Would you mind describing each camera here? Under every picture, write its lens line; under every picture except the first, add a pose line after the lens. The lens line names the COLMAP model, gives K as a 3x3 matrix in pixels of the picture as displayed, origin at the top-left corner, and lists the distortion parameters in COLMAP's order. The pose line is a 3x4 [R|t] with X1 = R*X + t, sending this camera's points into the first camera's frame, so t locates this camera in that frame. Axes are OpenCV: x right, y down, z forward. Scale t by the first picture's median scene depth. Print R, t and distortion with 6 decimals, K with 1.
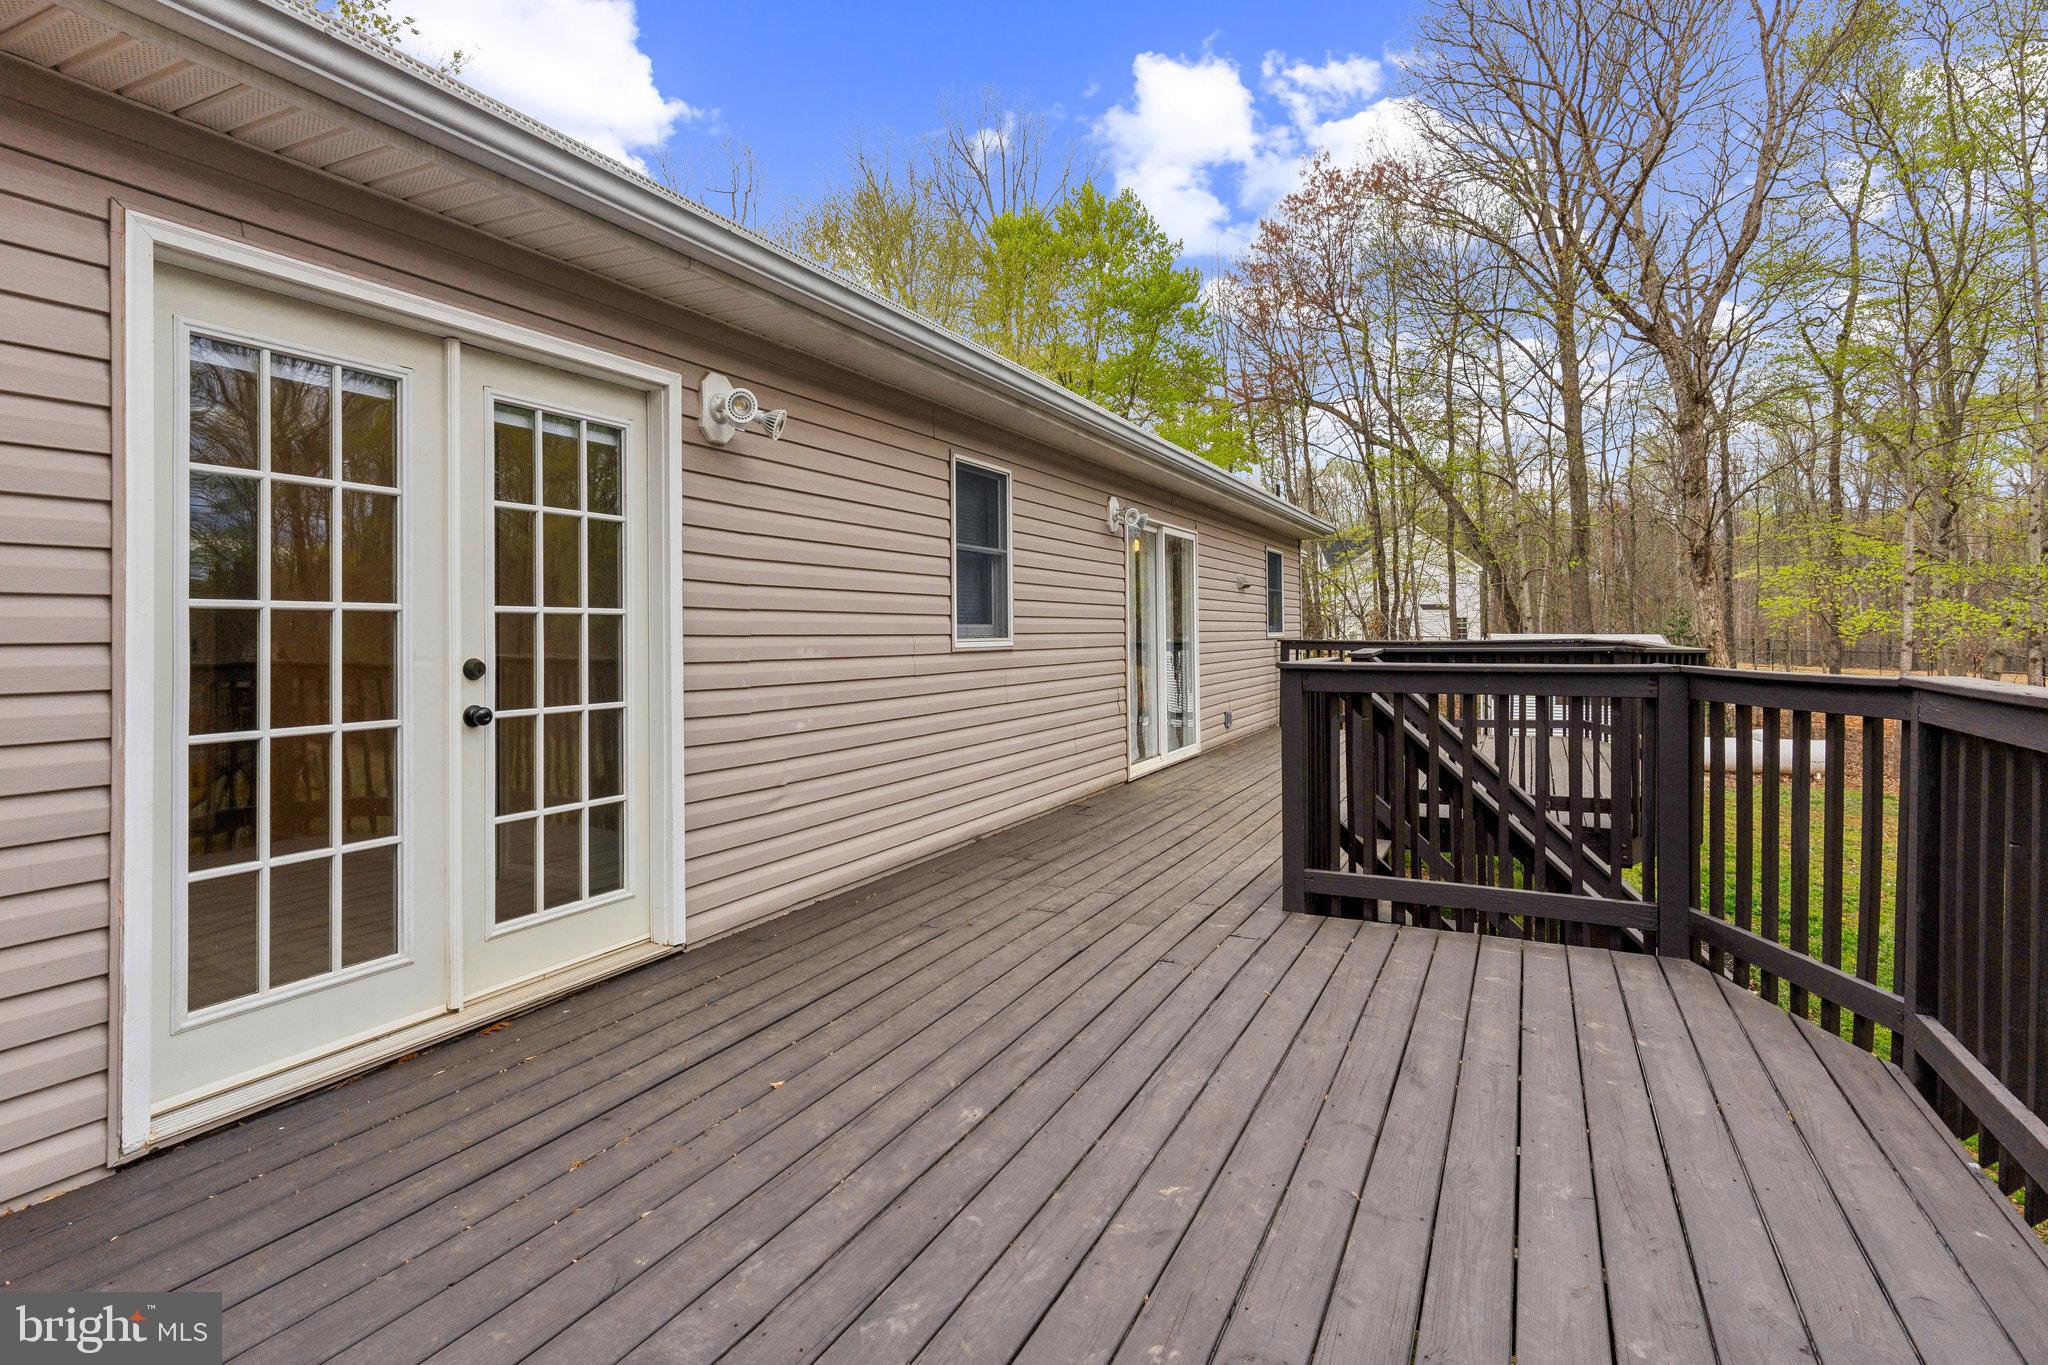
lens RADIAL K [[984.9, 0, 1023.6], [0, 984.9, 628.6], [0, 0, 1]] dist [-0.001360, 0.000483]
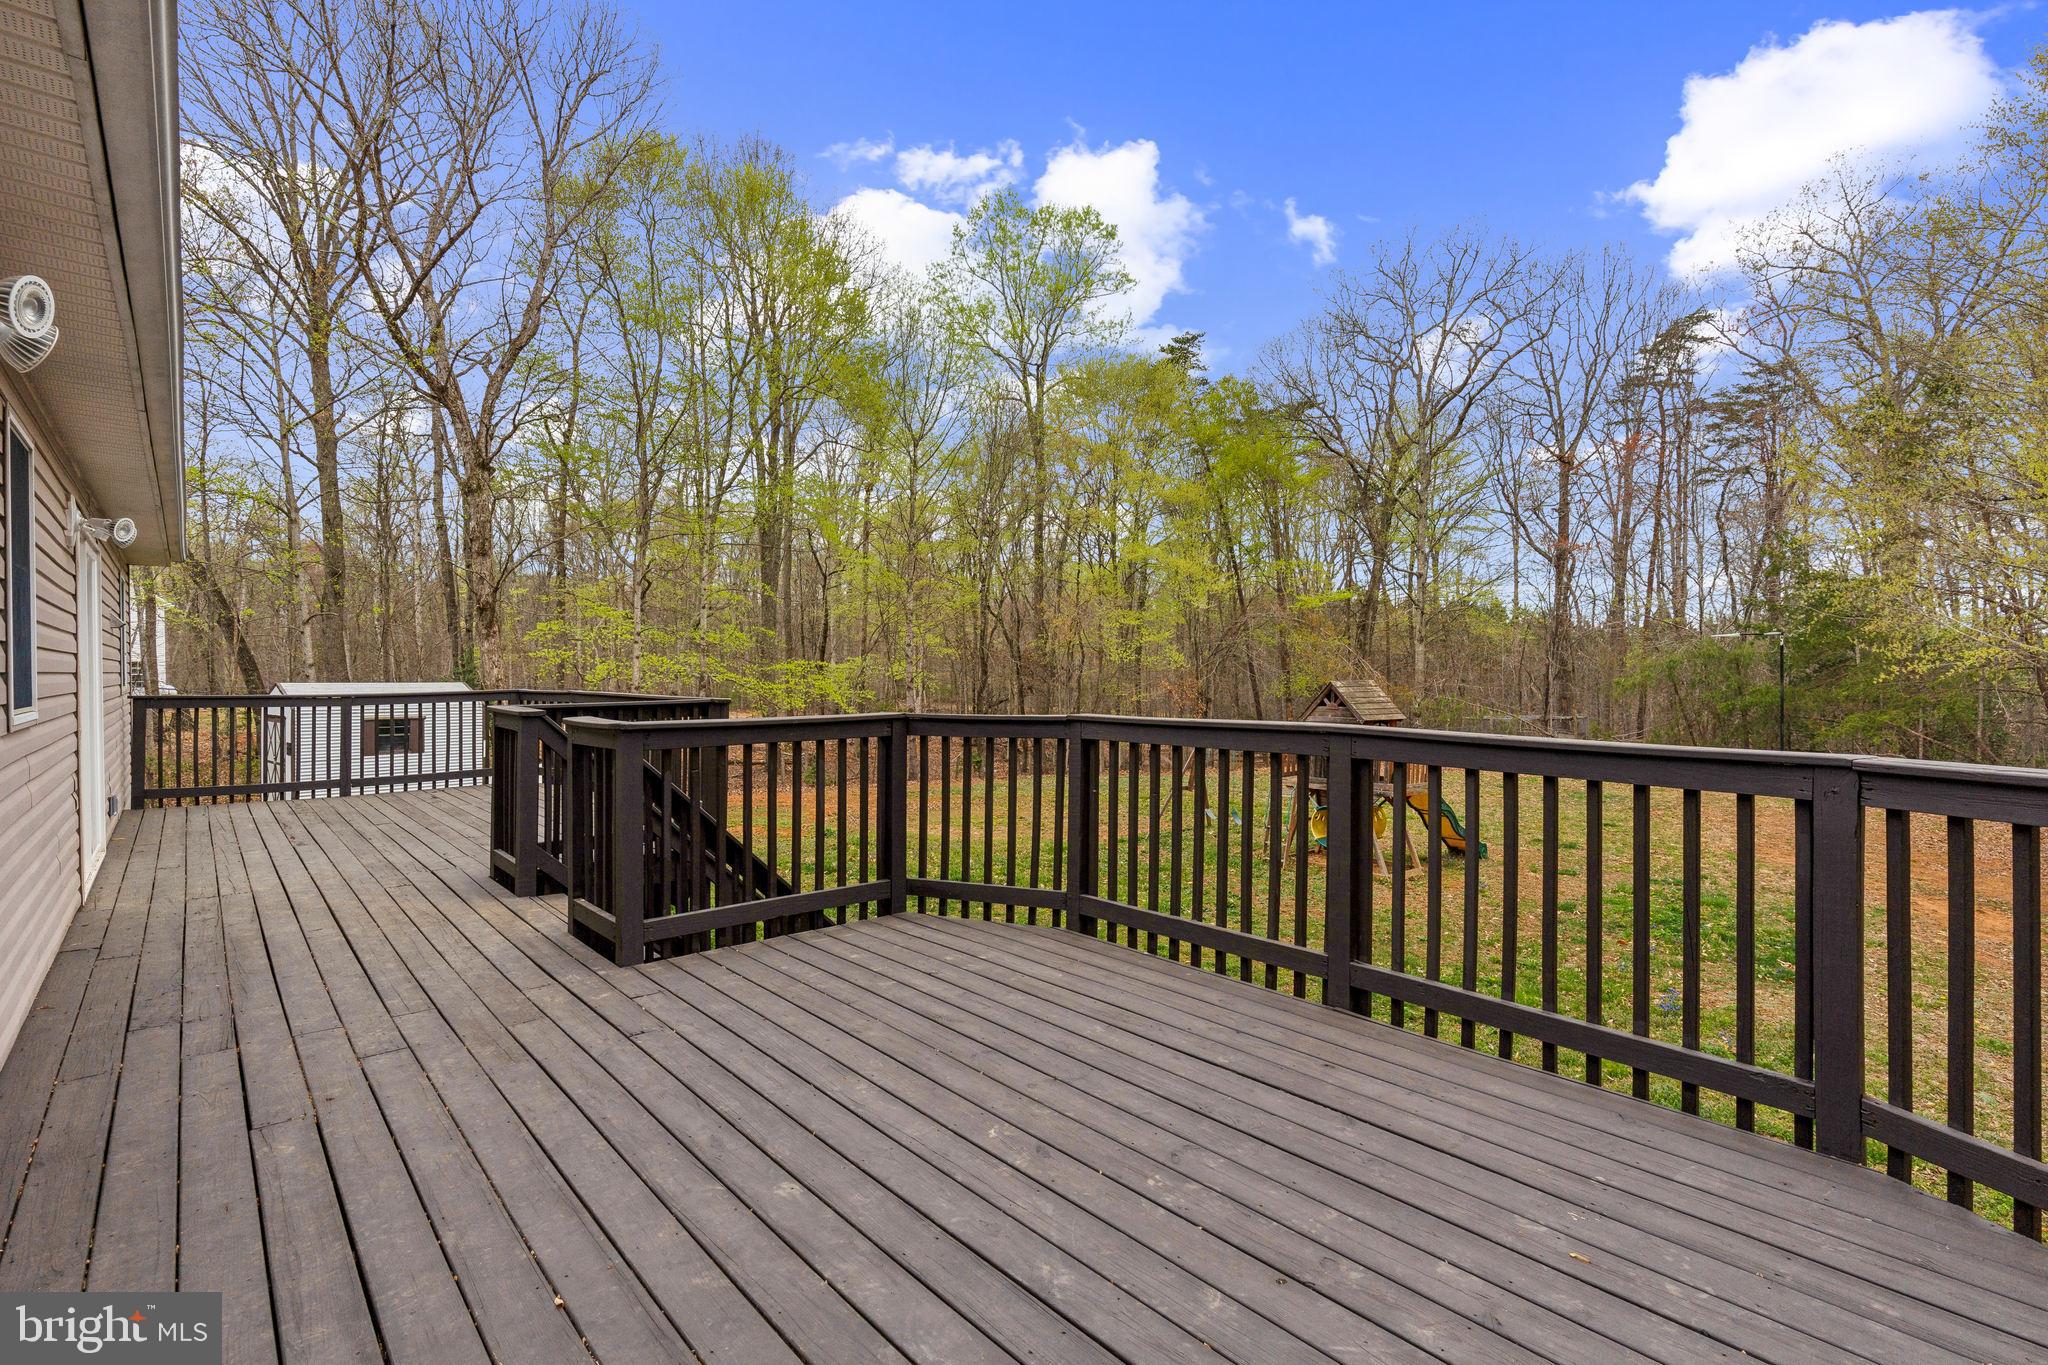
lens RADIAL K [[984.9, 0, 1012.8], [0, 984.9, 676.5], [0, 0, 1]] dist [-0.001360, 0.000483]
pose [[0.387370, -0.001788, 0.921923, -0.759064], [0.000392, 0.999998, 0.001774, -0.020056], [-0.921924, -0.000326, 0.387370, 0.355241]]
